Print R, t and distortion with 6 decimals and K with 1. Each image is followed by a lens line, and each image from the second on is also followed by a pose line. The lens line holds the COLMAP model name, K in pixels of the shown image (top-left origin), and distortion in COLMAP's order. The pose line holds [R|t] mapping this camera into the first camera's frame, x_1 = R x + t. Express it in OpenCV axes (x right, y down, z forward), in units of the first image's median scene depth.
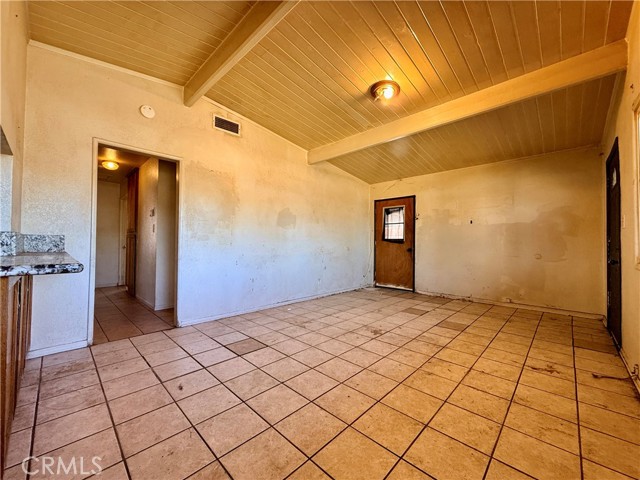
lens RADIAL K [[255.7, 0, 320.0], [0, 255.7, 240.0], [0, 0, 1]] dist [0.000167, -0.000110]
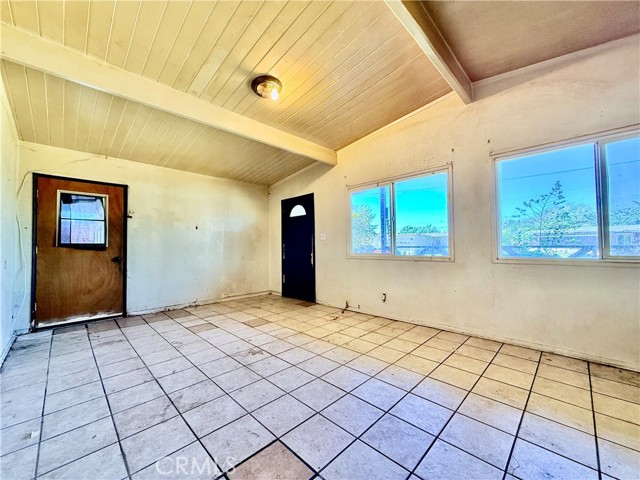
lens RADIAL K [[255.7, 0, 320.0], [0, 255.7, 240.0], [0, 0, 1]] dist [0.000167, -0.000110]
pose [[0.015609, 0.017044, 0.999733, -0.517084], [-0.002241, 0.999853, -0.017011, -0.005741], [-0.999876, -0.001975, 0.015645, 0.607195]]
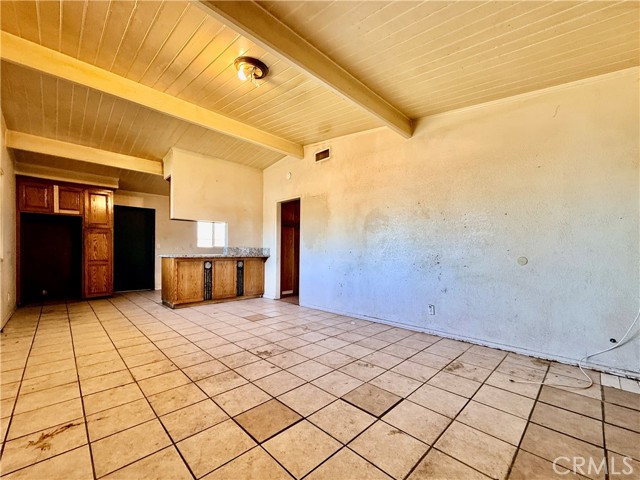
lens RADIAL K [[266.4, 0, 319.0], [0, 266.4, 255.4], [0, 0, 1]] dist [0.000981, -0.000116]
pose [[-0.031644, 0.001518, -0.999498, 0.863648], [0.011819, 0.999929, 0.001144, 0.031062], [0.999429, -0.011777, -0.031660, 0.957974]]
